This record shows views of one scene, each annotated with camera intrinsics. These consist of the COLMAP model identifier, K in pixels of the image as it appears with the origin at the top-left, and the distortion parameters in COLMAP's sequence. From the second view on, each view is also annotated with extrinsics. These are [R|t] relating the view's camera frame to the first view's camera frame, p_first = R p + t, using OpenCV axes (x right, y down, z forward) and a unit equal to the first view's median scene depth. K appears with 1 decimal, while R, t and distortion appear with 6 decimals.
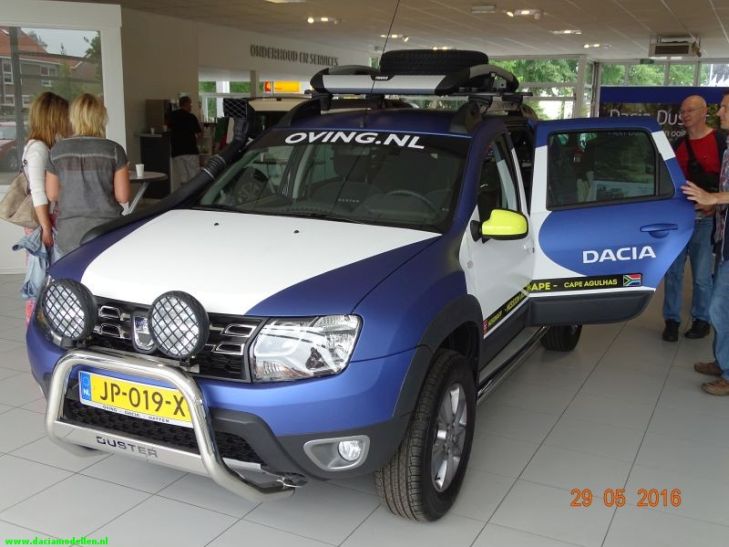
lens RADIAL K [[795.6, 0, 364.5], [0, 795.6, 273.5], [0, 0, 1]] dist [0.012661, 0.013631]
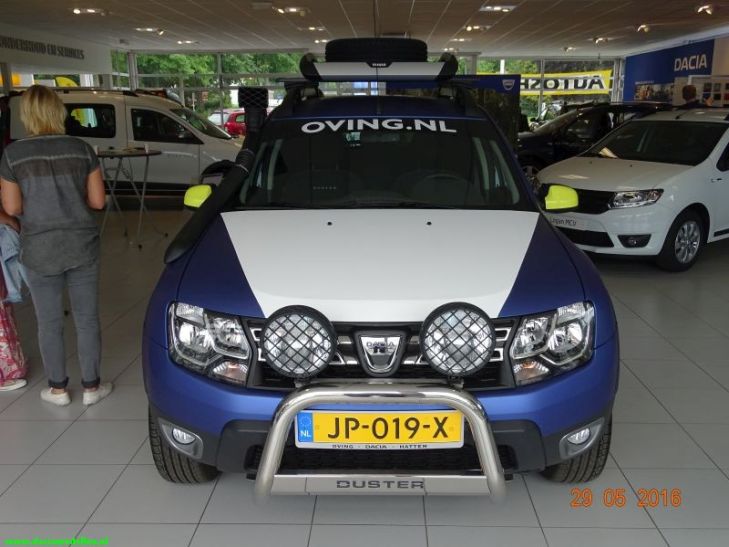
lens RADIAL K [[678.7, 0, 364.5], [0, 678.7, 273.5], [0, 0, 1]] dist [-0.000124, -0.000259]
pose [[0.909881, -0.123111, 0.396182, -0.555574], [0.103370, 0.992113, 0.070890, -0.066140], [-0.401785, -0.023548, 0.915431, 0.311051]]
